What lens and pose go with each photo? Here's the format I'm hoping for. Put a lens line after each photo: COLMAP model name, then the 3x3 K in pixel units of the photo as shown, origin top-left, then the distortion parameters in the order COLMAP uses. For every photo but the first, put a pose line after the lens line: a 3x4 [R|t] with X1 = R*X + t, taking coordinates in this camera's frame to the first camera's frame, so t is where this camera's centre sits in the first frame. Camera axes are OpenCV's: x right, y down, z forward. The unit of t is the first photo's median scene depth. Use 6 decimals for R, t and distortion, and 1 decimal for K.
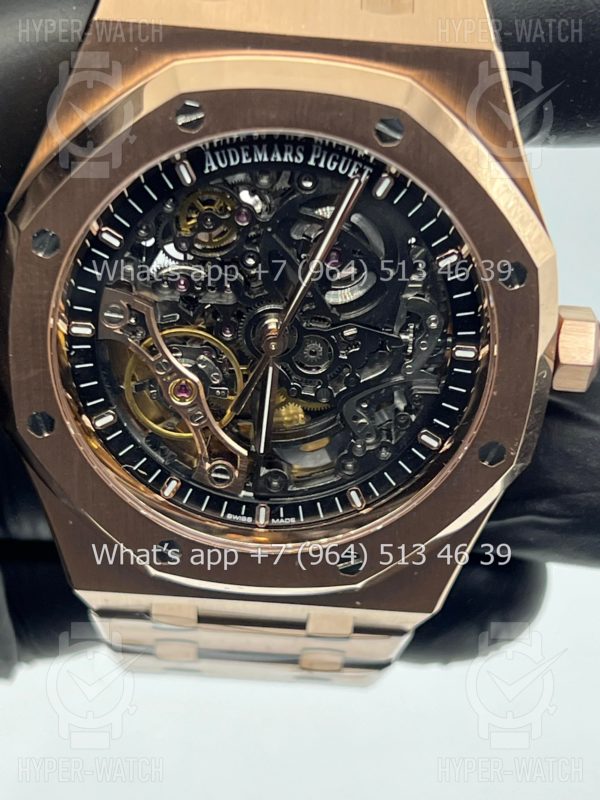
lens RADIAL K [[1936.1, 0, 301.9], [0, 1936.1, 396.2], [0, 0, 1]] dist [0.240928, 0.000000]
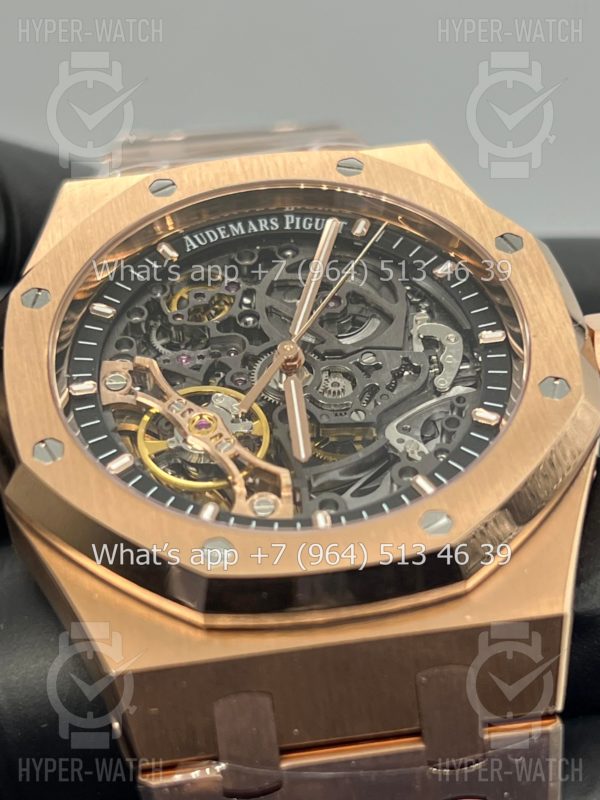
lens RADIAL K [[1936.1, 0, 303.1], [0, 1936.1, 402.4], [0, 0, 1]] dist [0.240928, 0.000000]
pose [[0.975616, -0.176569, 0.130370, -0.132642], [0.199326, 0.464126, -0.863051, 0.783796], [0.091880, 0.867992, 0.488004, 0.561832]]
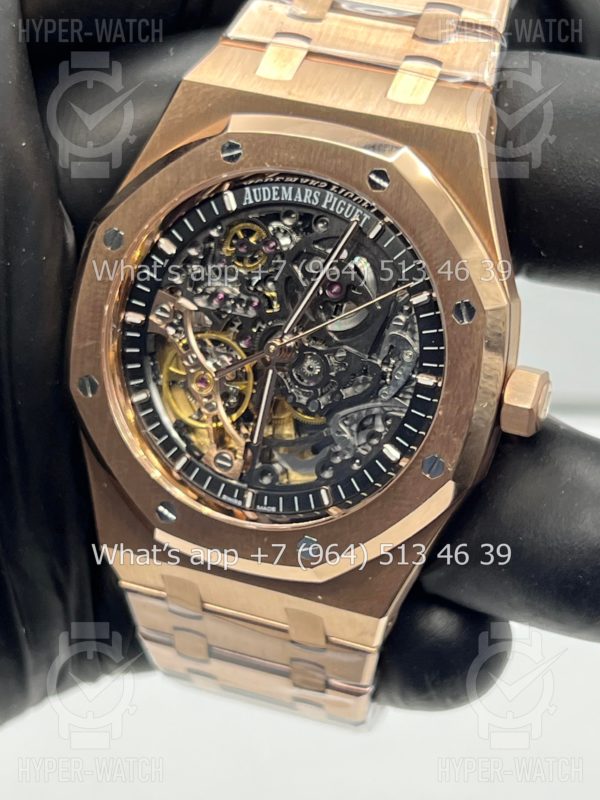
lens RADIAL K [[1936.1, 0, 294.3], [0, 1936.1, 404.8], [0, 0, 1]] dist [0.240928, 0.000000]
pose [[0.947024, 0.142647, -0.287745, 0.354058], [-0.213810, 0.948572, -0.233444, 0.289047], [0.239647, 0.282600, 0.928820, -0.128956]]
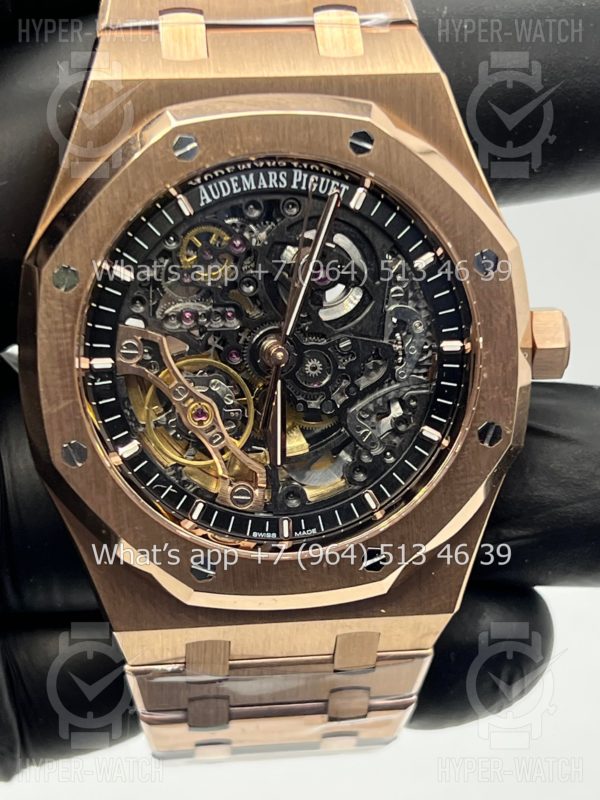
lens RADIAL K [[1936.1, 0, 307.9], [0, 1936.1, 421.0], [0, 0, 1]] dist [0.240928, 0.000000]
pose [[0.987644, -0.117267, 0.103965, -0.115894], [0.139682, 0.959486, -0.244697, 0.275839], [-0.071058, 0.256195, 0.964010, -0.044682]]
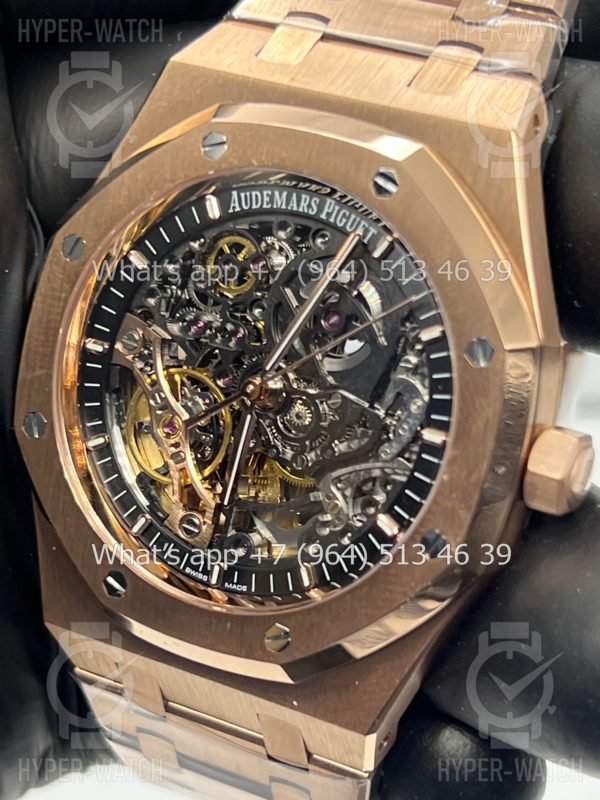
lens RADIAL K [[1936.1, 0, 300.1], [0, 1936.1, 399.4], [0, 0, 1]] dist [0.240928, 0.000000]
pose [[0.896734, 0.173755, -0.407034, 0.410758], [-0.295737, 0.919480, -0.259029, 0.227292], [0.329252, 0.352655, 0.875915, 0.135364]]
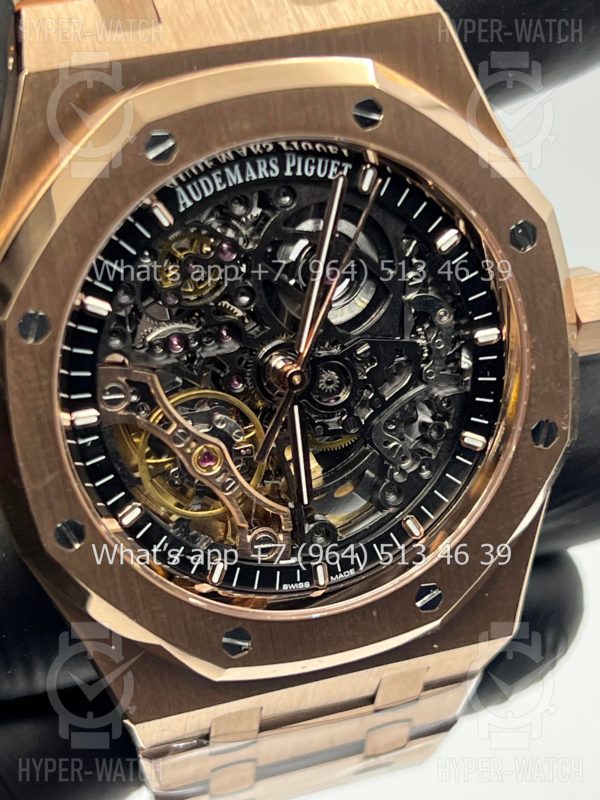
lens RADIAL K [[1936.1, 0, 297.4], [0, 1936.1, 397.5], [0, 0, 1]] dist [0.240928, 0.000000]
pose [[0.939260, -0.258764, 0.225461, -0.219278], [0.287230, 0.952232, -0.103698, 0.075755], [-0.187858, 0.162158, 0.968718, 0.118945]]
